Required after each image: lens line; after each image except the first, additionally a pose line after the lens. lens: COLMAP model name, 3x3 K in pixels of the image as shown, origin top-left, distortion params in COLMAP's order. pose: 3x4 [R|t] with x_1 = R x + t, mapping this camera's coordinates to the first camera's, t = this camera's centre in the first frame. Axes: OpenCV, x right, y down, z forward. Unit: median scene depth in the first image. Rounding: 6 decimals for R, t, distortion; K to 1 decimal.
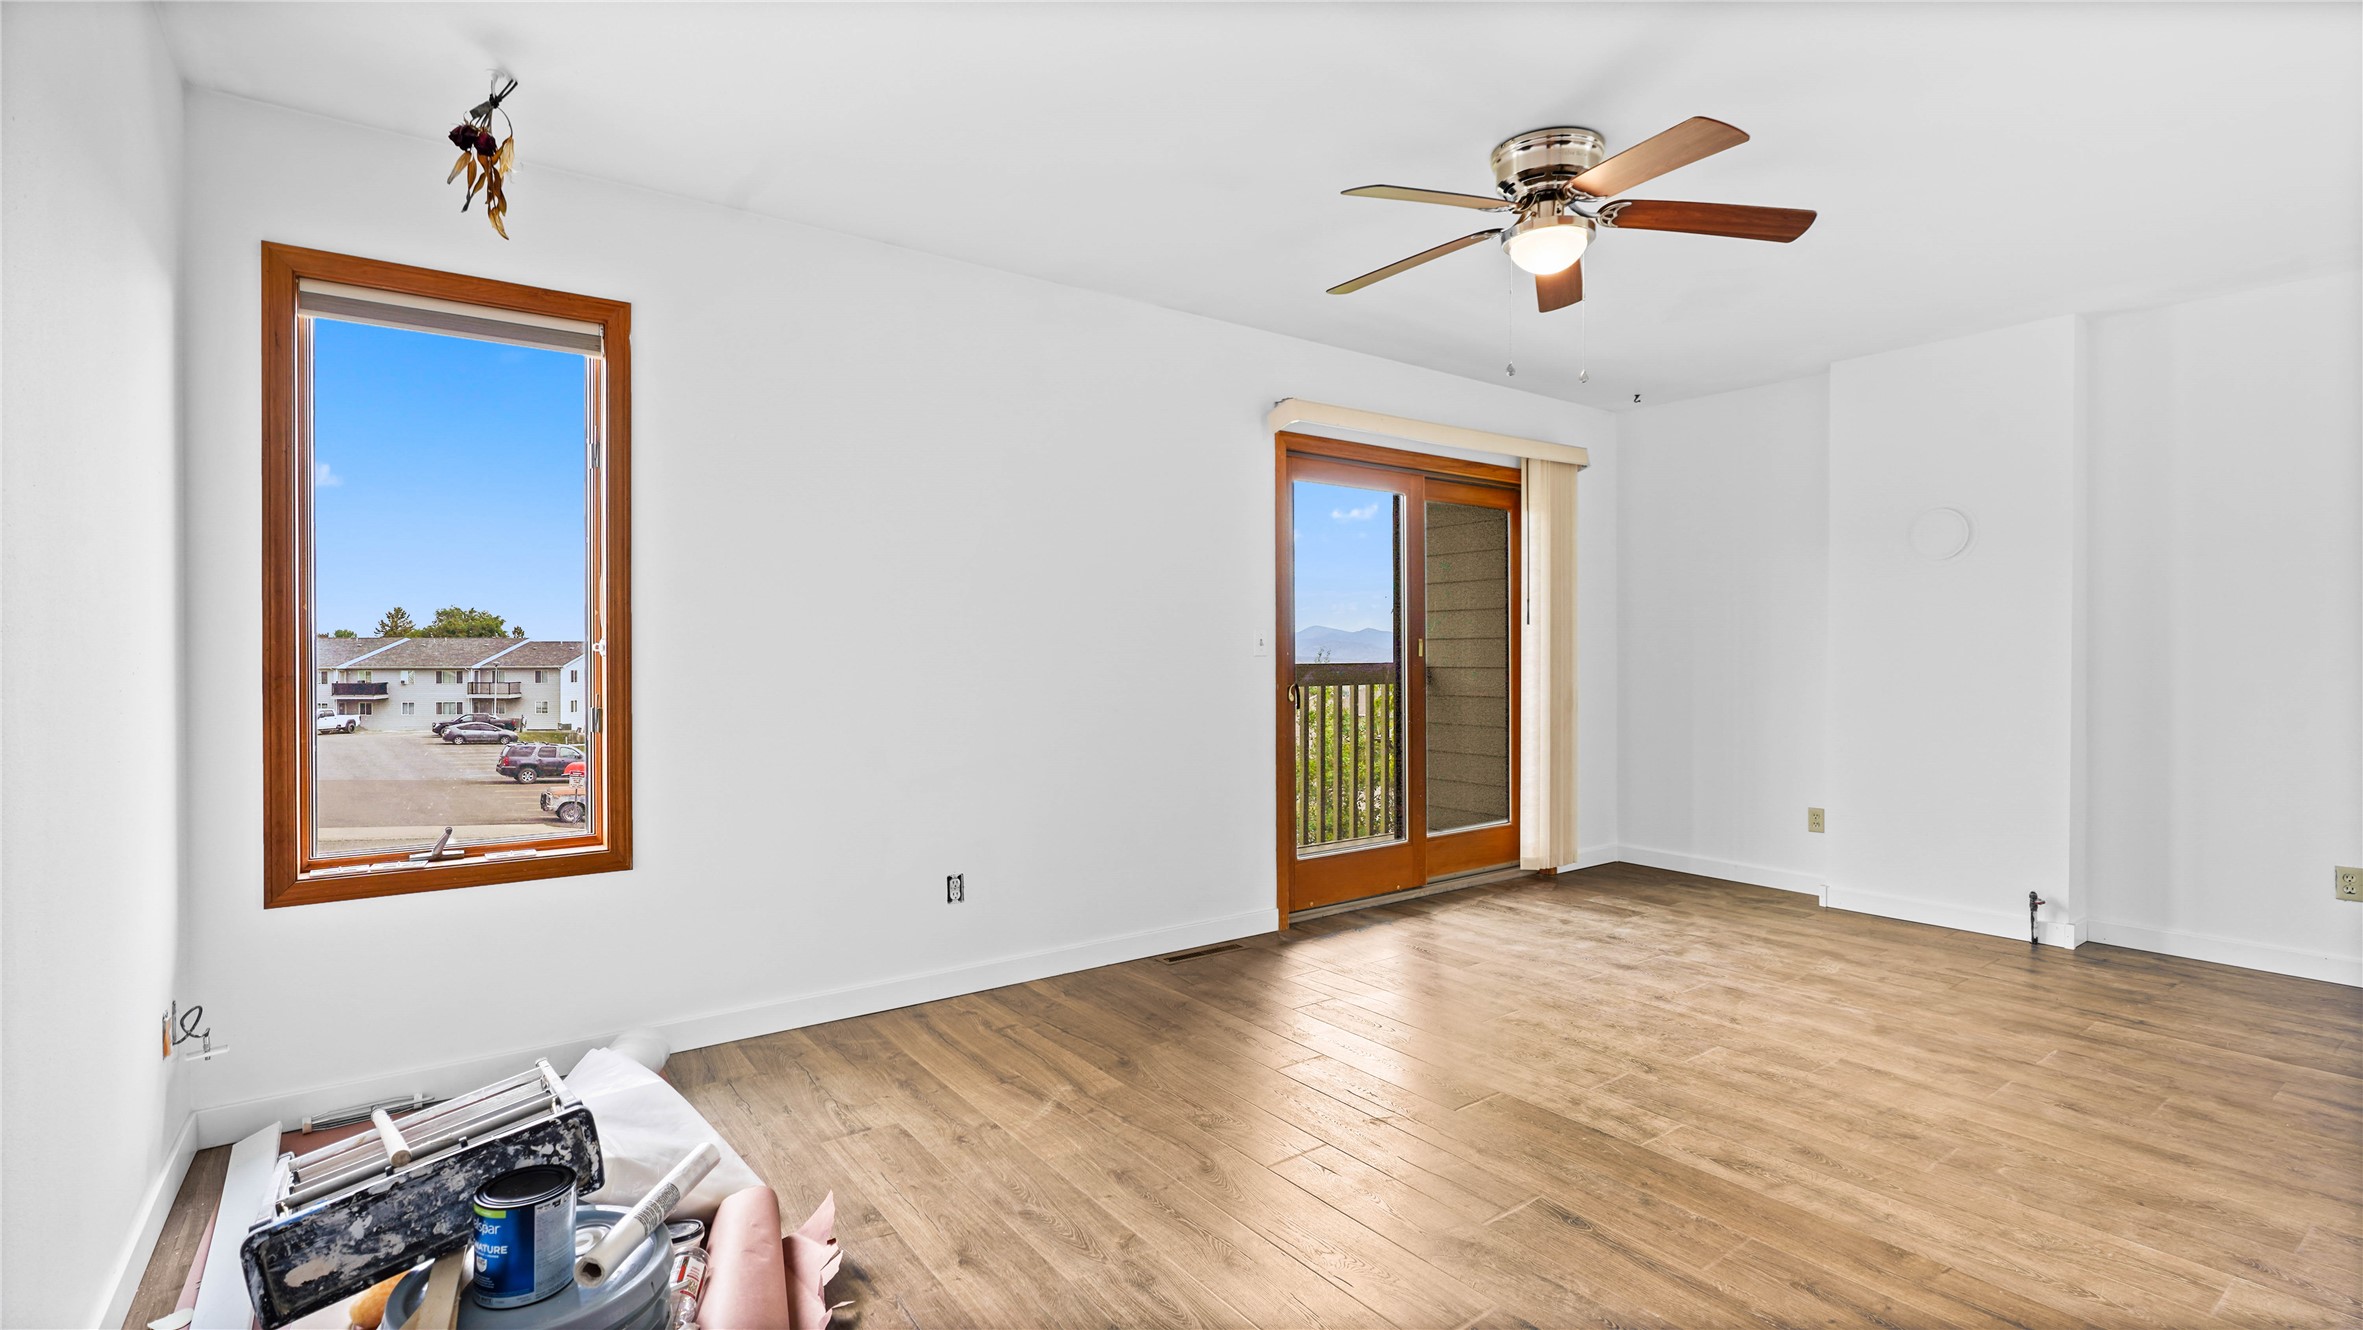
lens RADIAL K [[1087.1, 0, 1183.9], [0, 1087.1, 643.1], [0, 0, 1]] dist [-0.012576, 0.004567]
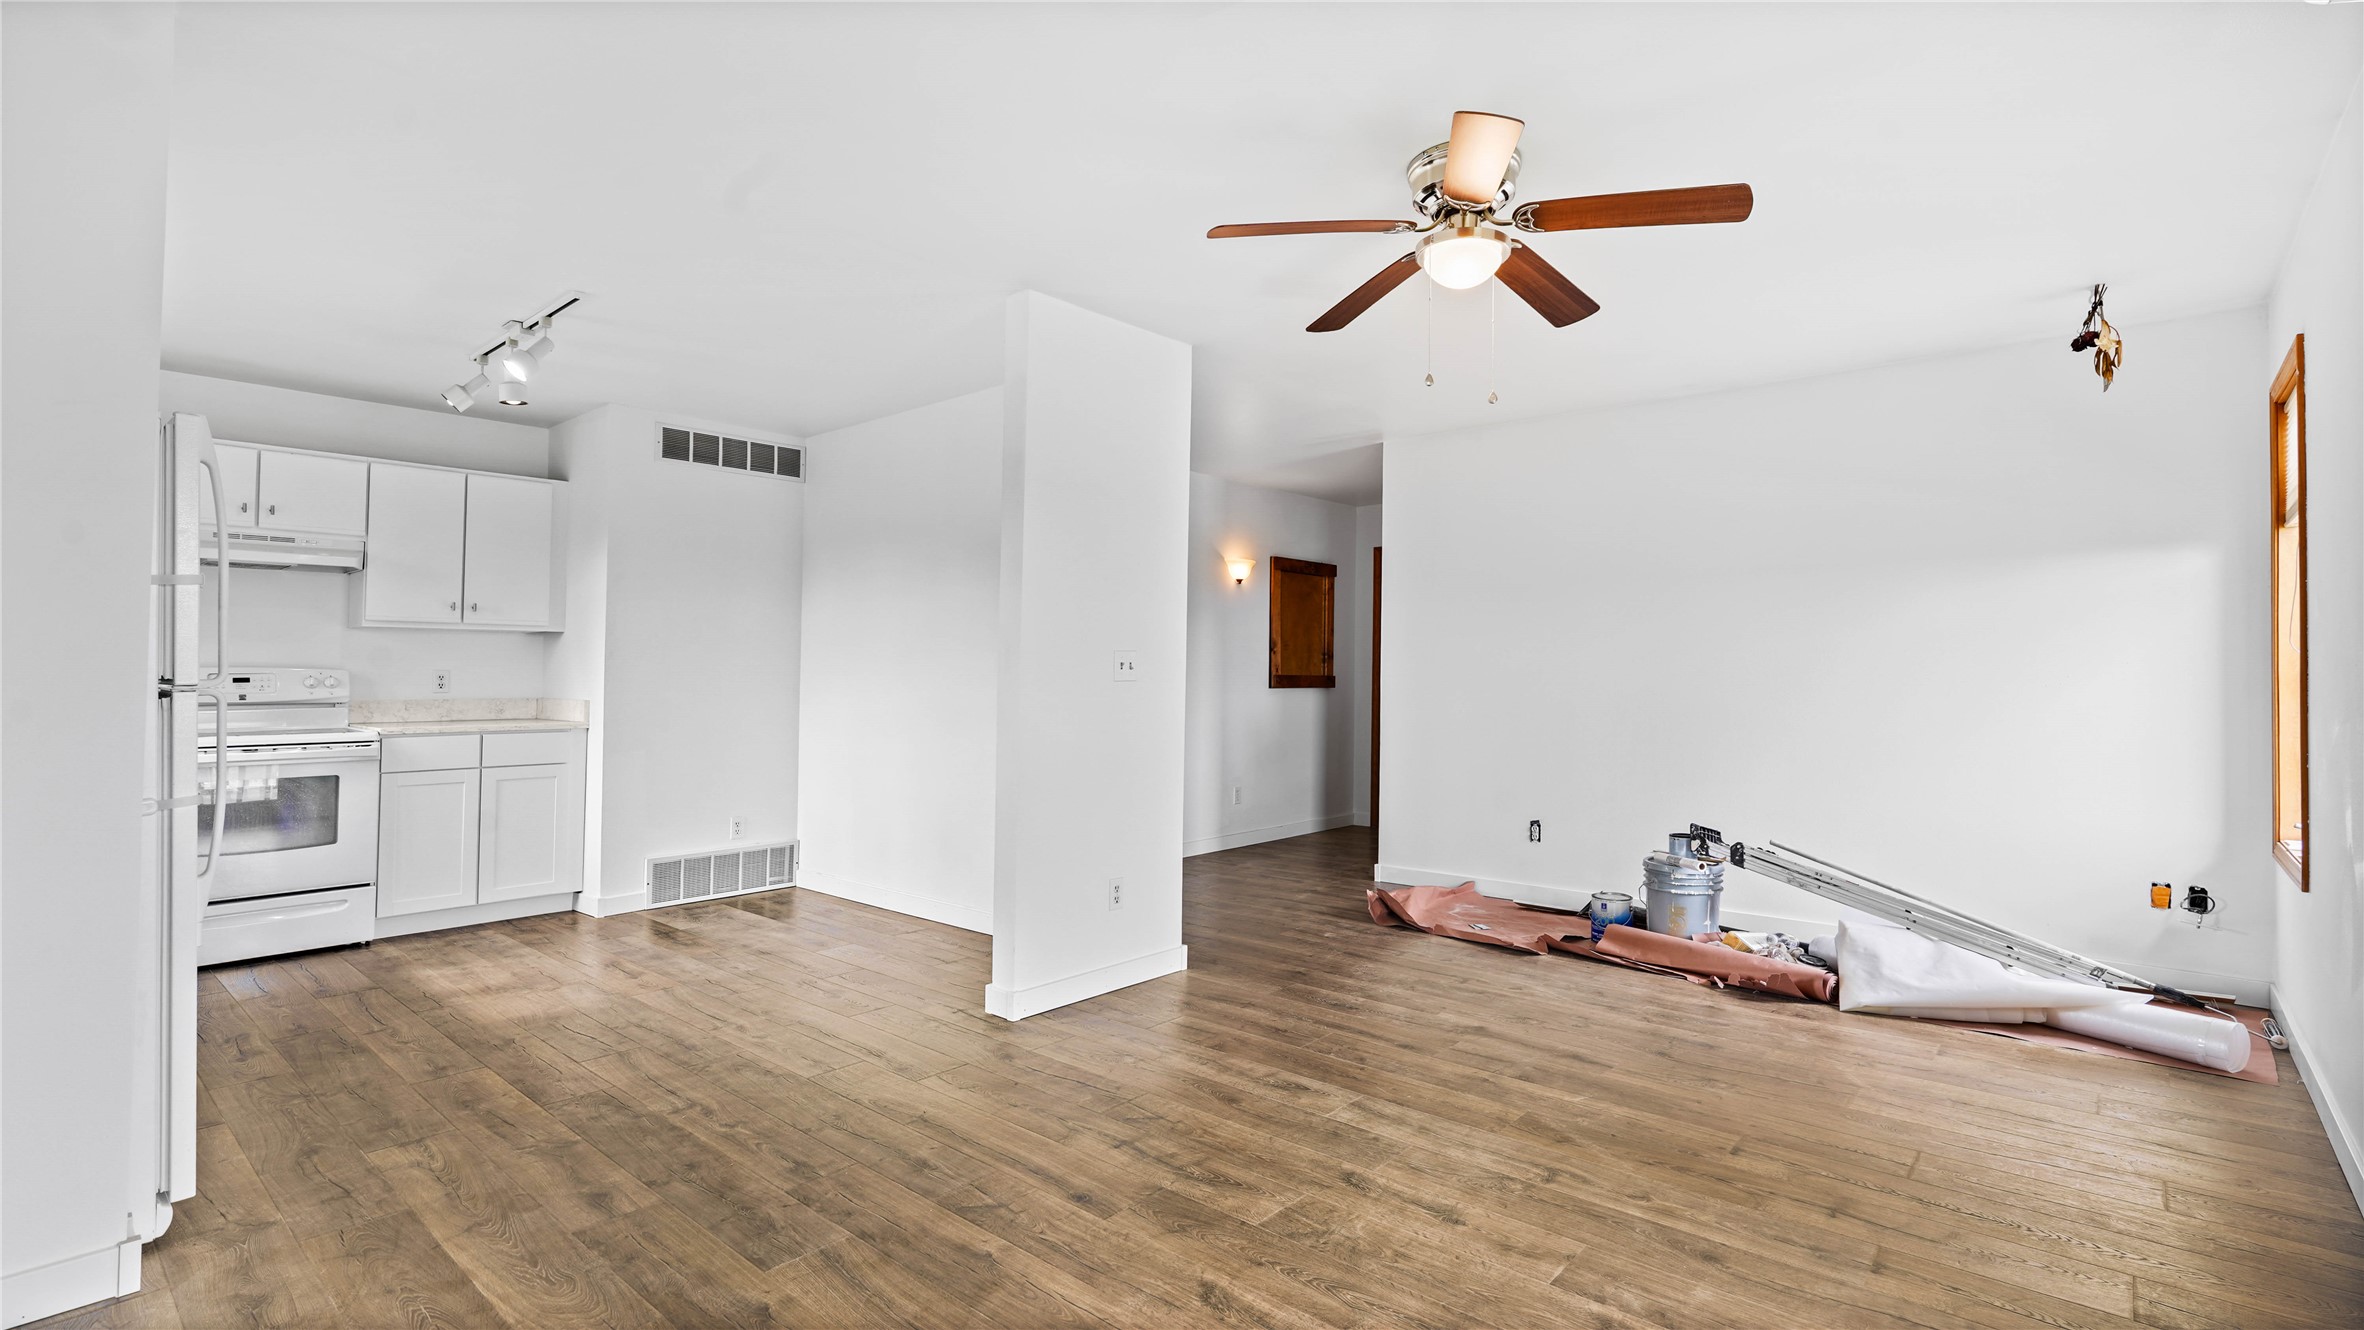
lens RADIAL K [[1087.5, 0, 1182.6], [0, 1087.5, 635.3], [0, 0, 1]] dist [-0.012576, 0.004567]
pose [[-0.976494, -0.008089, -0.215394, 0.695437], [0.002175, 0.998875, -0.047372, 0.016382], [0.215535, -0.046727, -0.975378, 1.699849]]
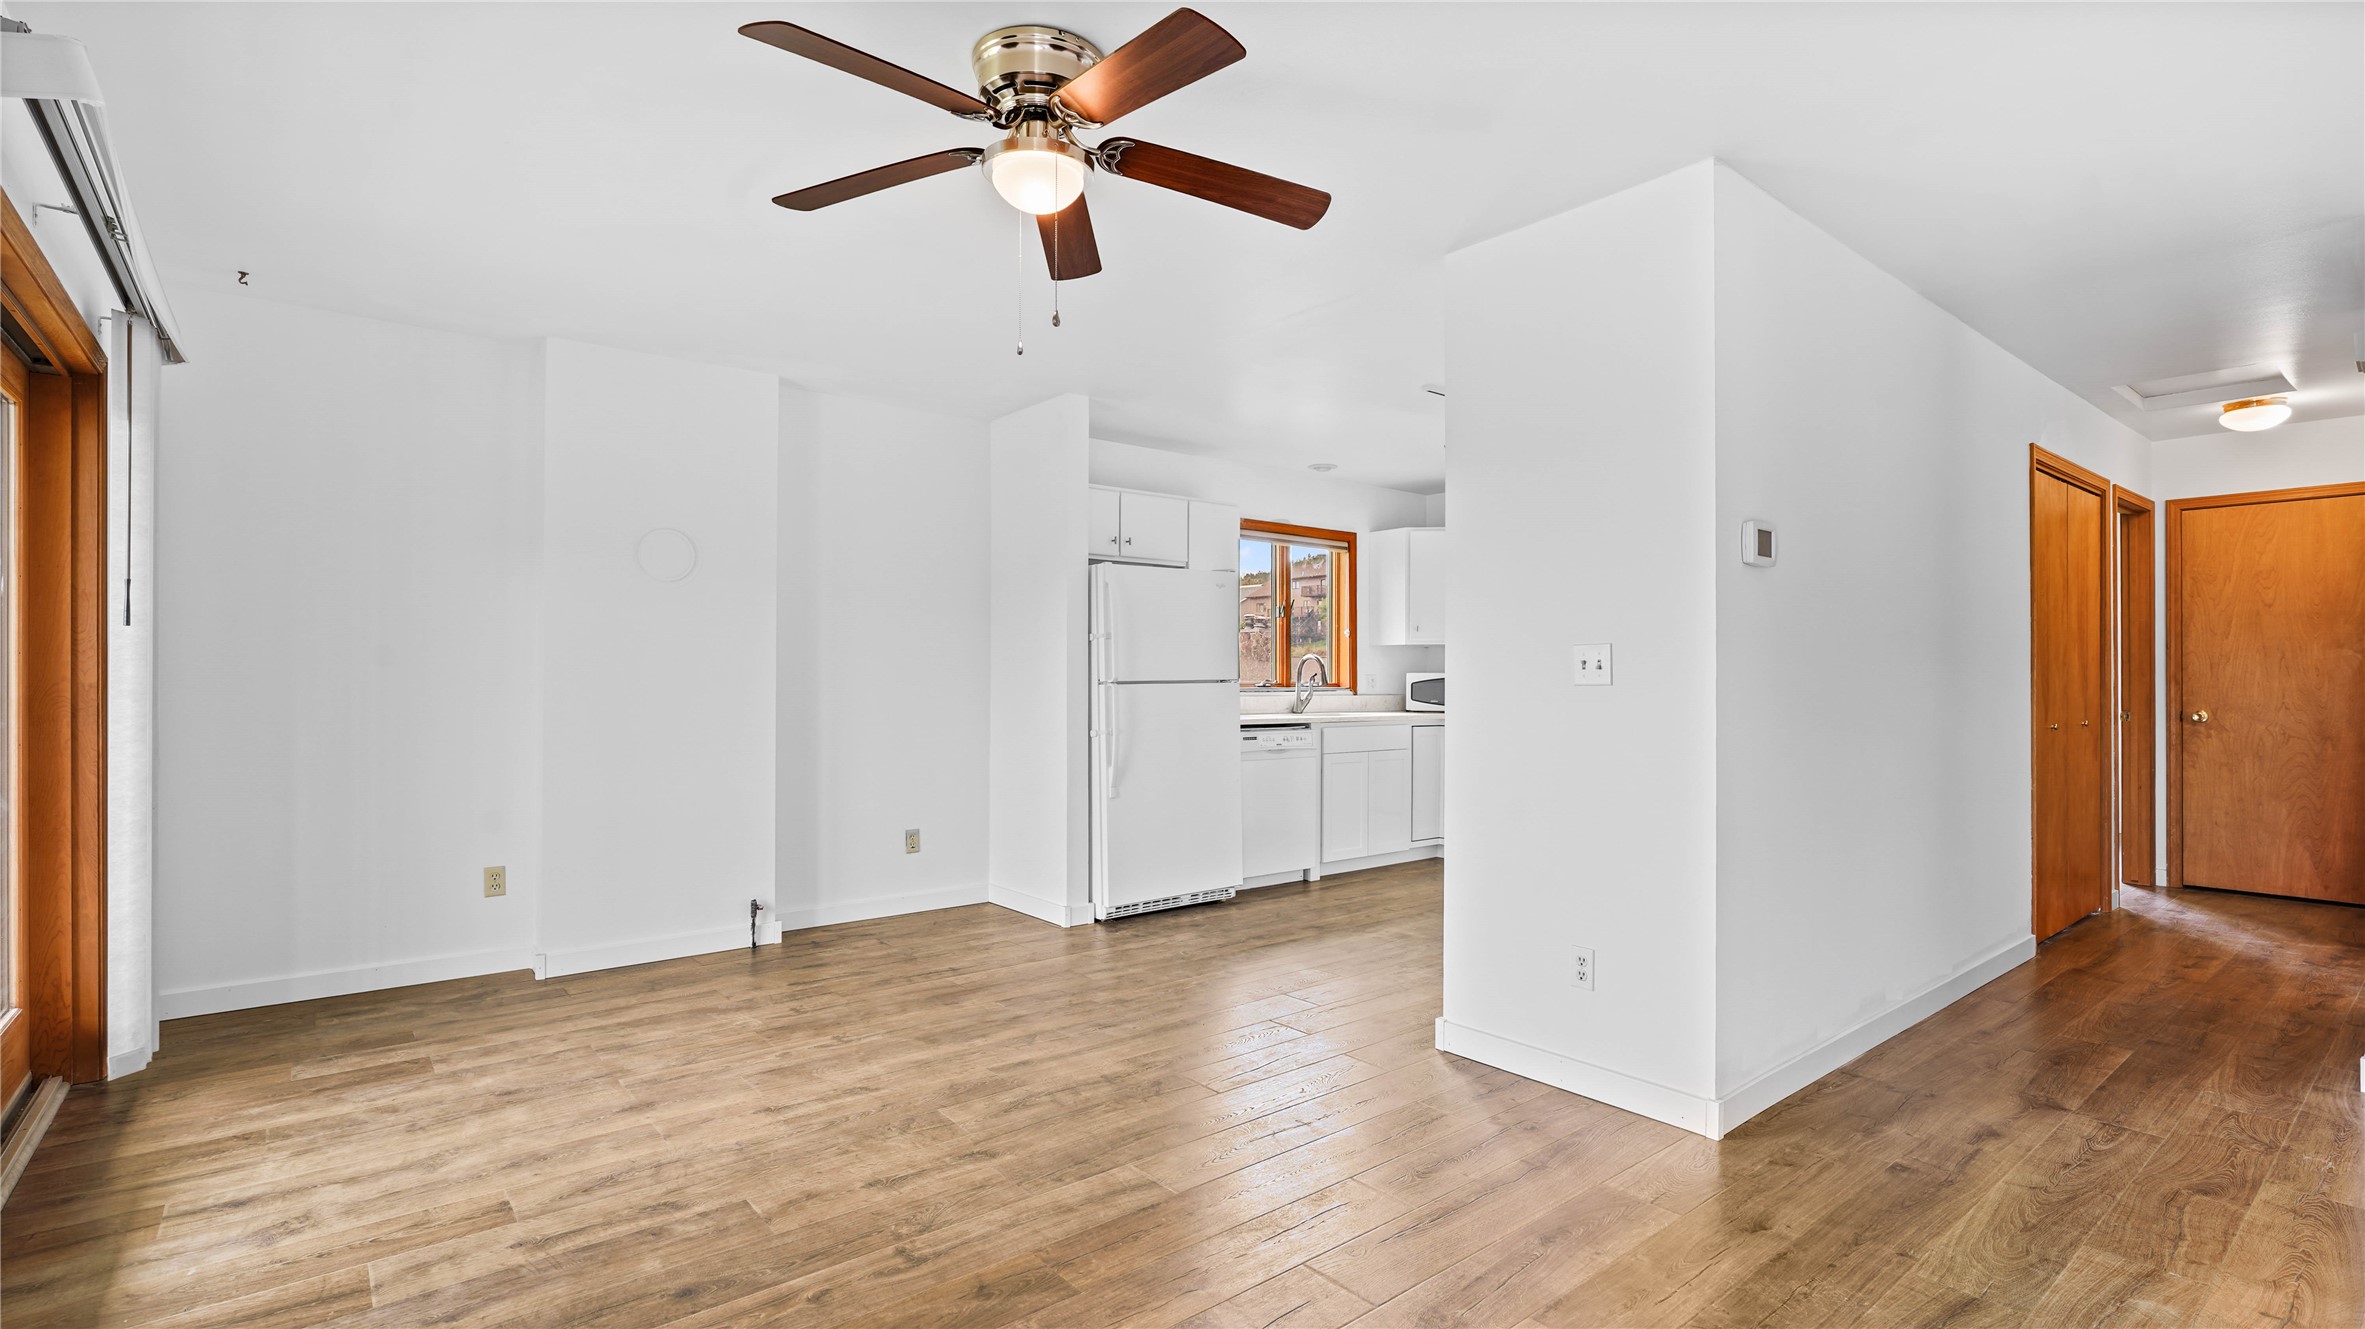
lens RADIAL K [[1088.0, 0, 1192.6], [0, 1088.0, 683.1], [0, 0, 1]] dist [-0.012576, 0.004567]
pose [[-0.051577, -0.004694, 0.998658, -0.428445], [-0.009077, 0.999950, 0.004231, 0.006359], [-0.998628, -0.008847, -0.051617, 0.831038]]
